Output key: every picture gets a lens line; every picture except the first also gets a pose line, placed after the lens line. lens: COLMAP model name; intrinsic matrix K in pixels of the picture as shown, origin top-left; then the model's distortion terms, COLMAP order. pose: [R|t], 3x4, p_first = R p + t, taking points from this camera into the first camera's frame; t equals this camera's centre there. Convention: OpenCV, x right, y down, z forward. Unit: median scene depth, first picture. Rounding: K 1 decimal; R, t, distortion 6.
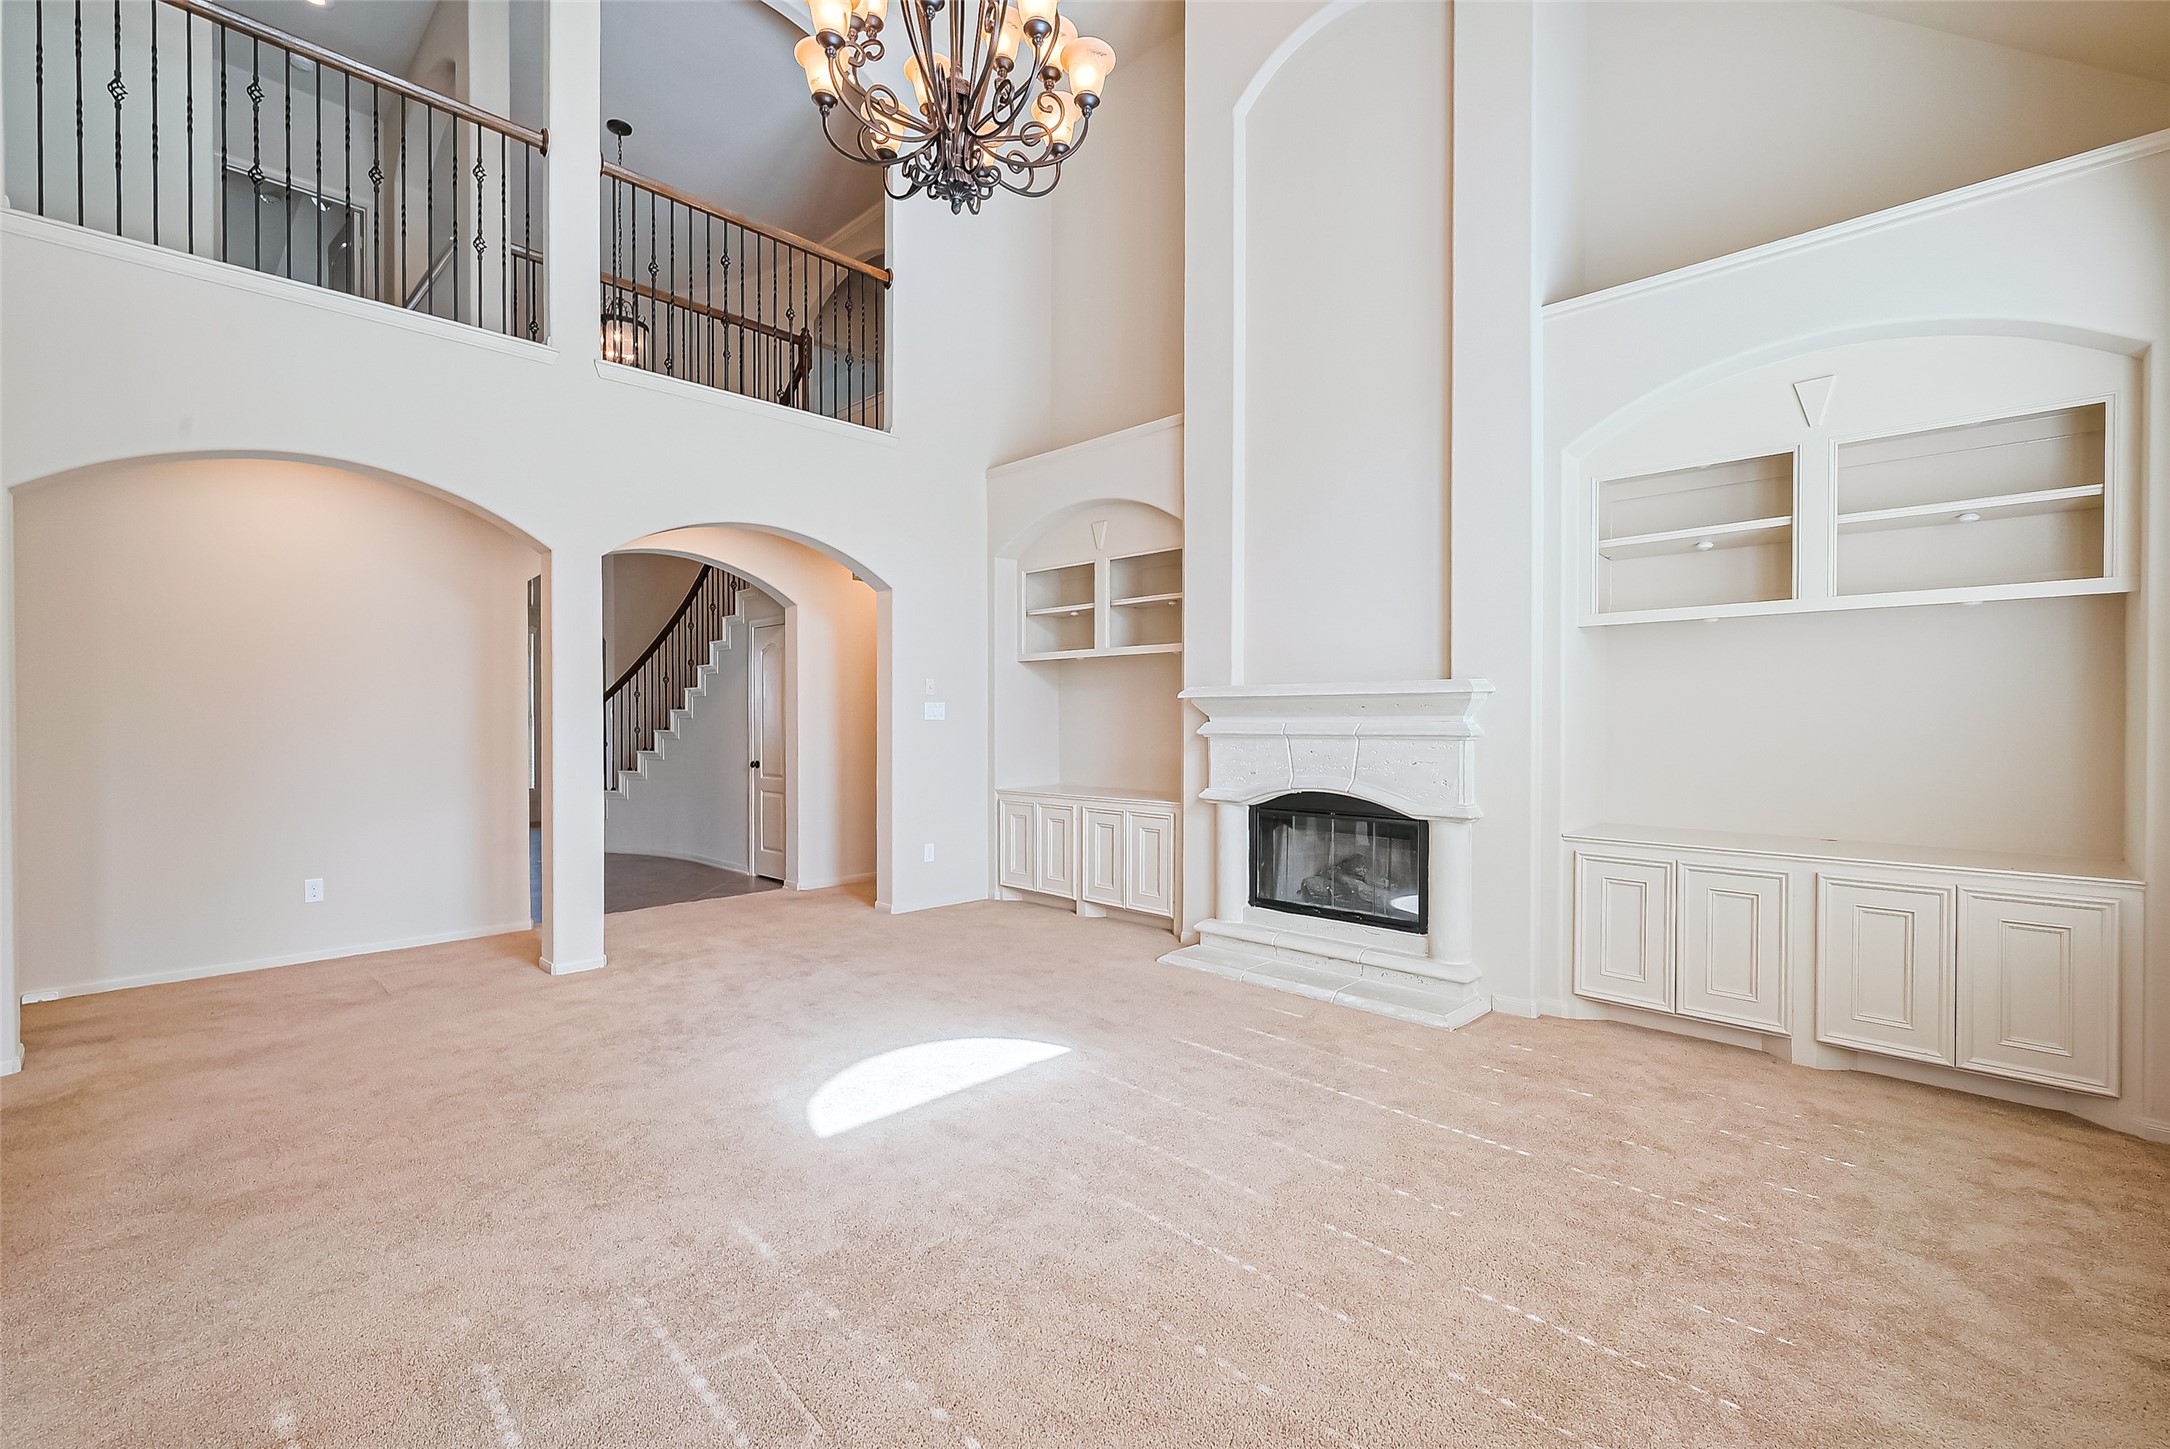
lens RADIAL K [[928.1, 0, 1086.9], [0, 928.1, 726.0], [0, 0, 1]] dist [0.002037, -0.000752]
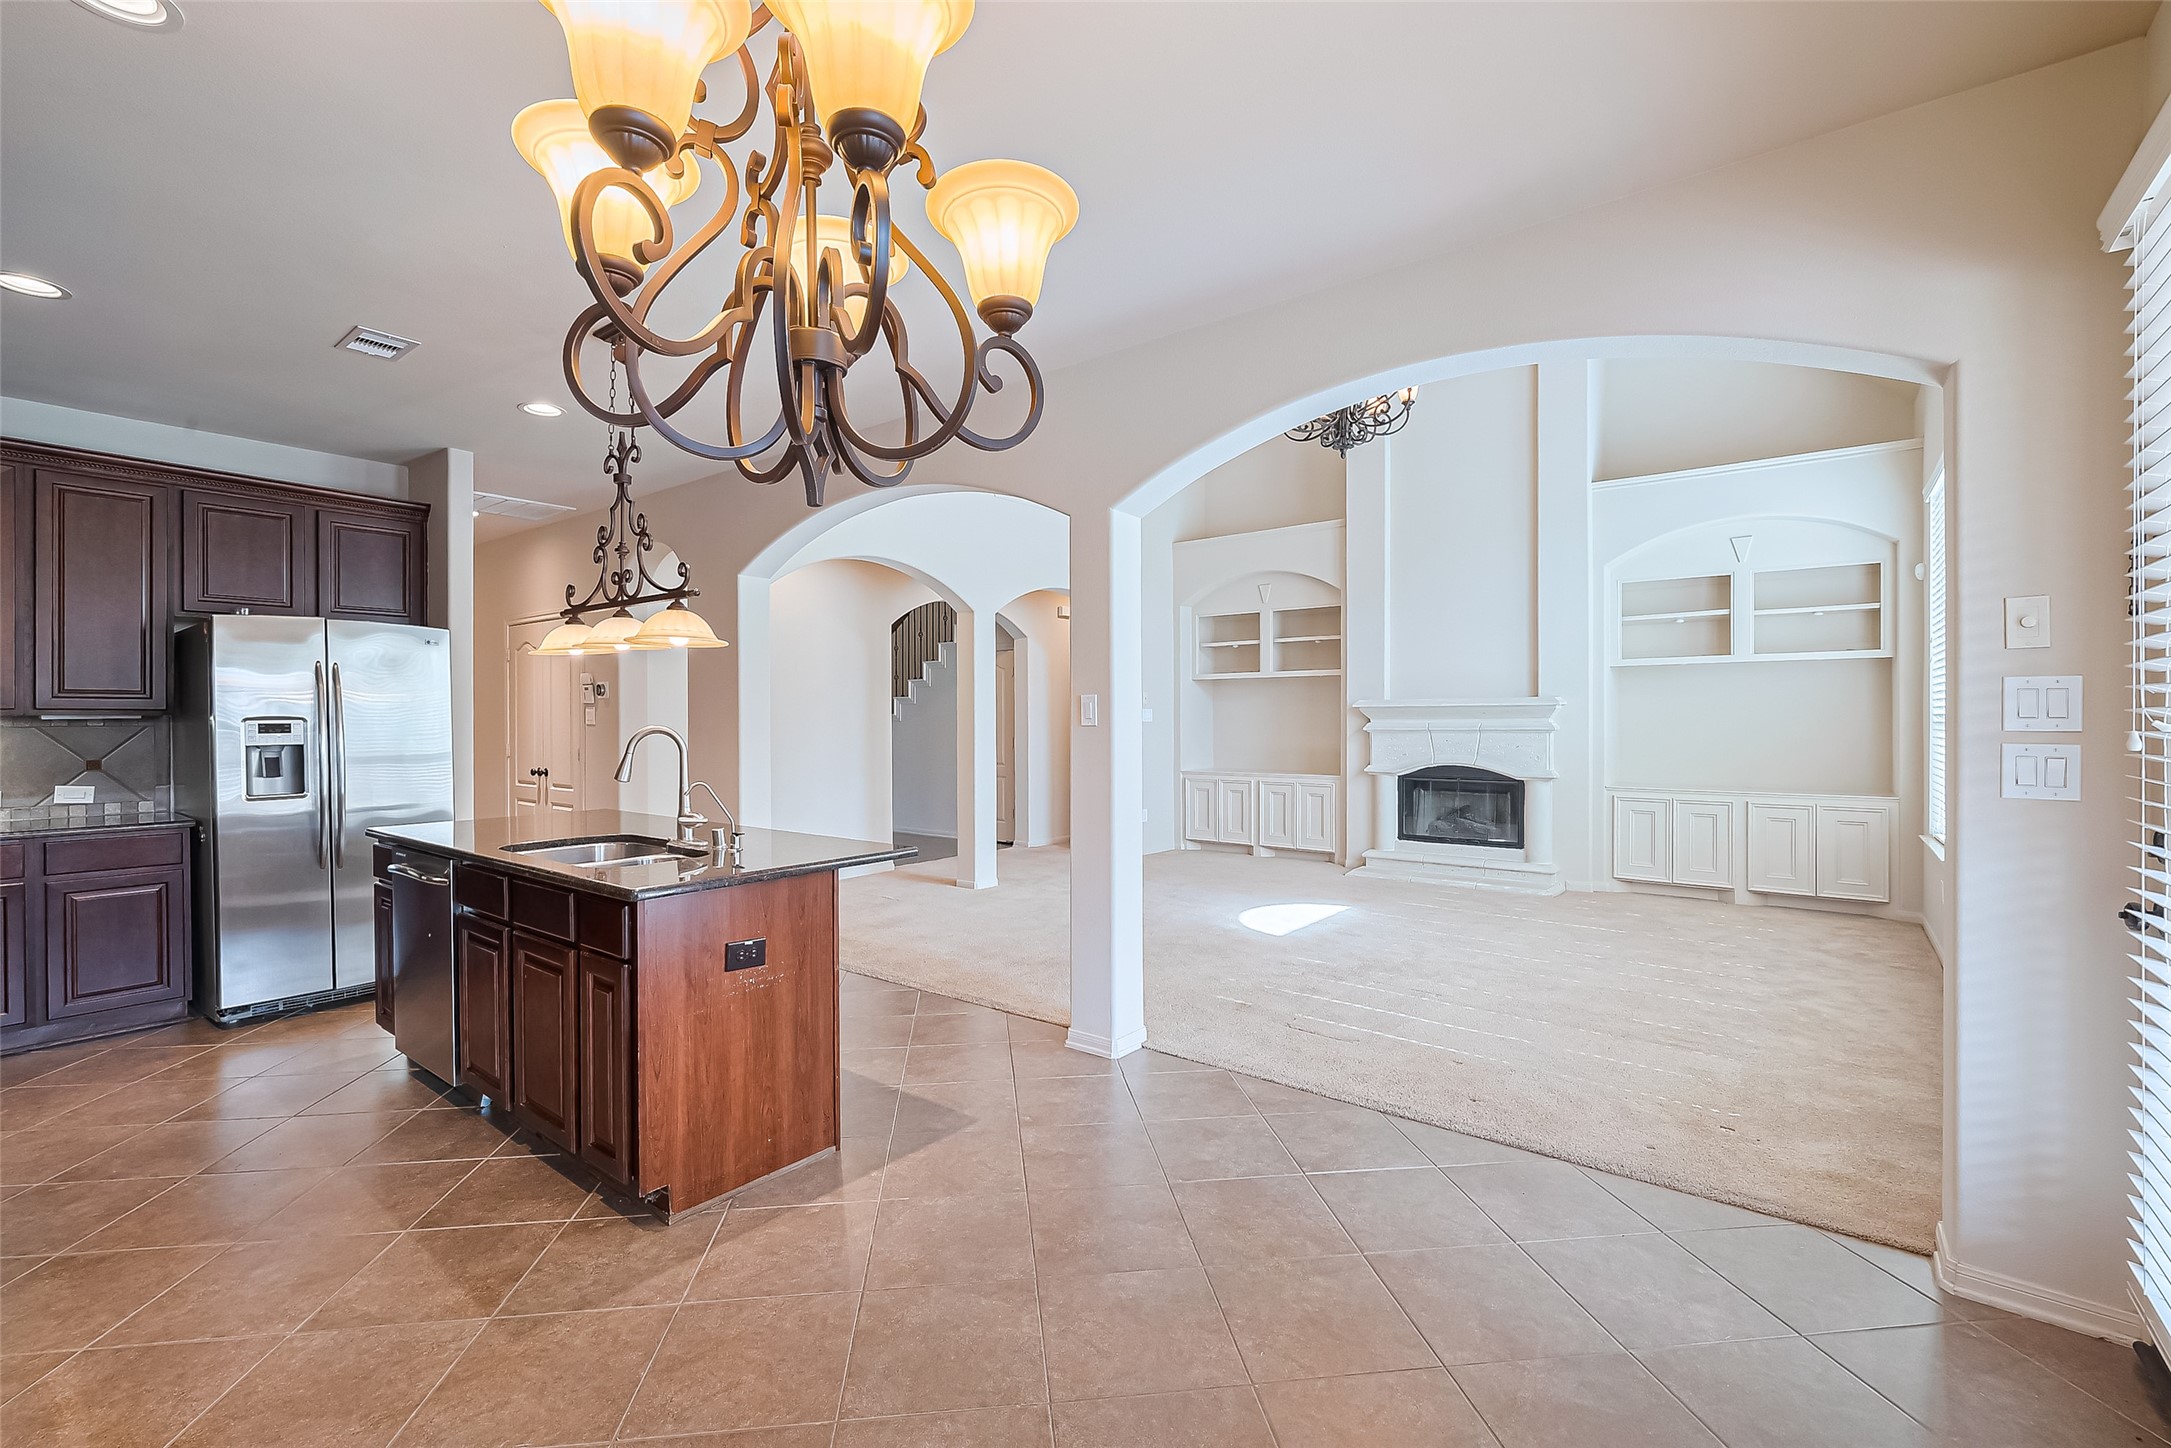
lens RADIAL K [[928.6, 0, 1085.0], [0, 928.6, 721.7], [0, 0, 1]] dist [0.002037, -0.000752]
pose [[0.993739, -0.002882, 0.111686, -0.606492], [0.003521, 0.999979, -0.005521, 0.001498], [-0.111668, 0.005880, 0.993728, -0.579330]]
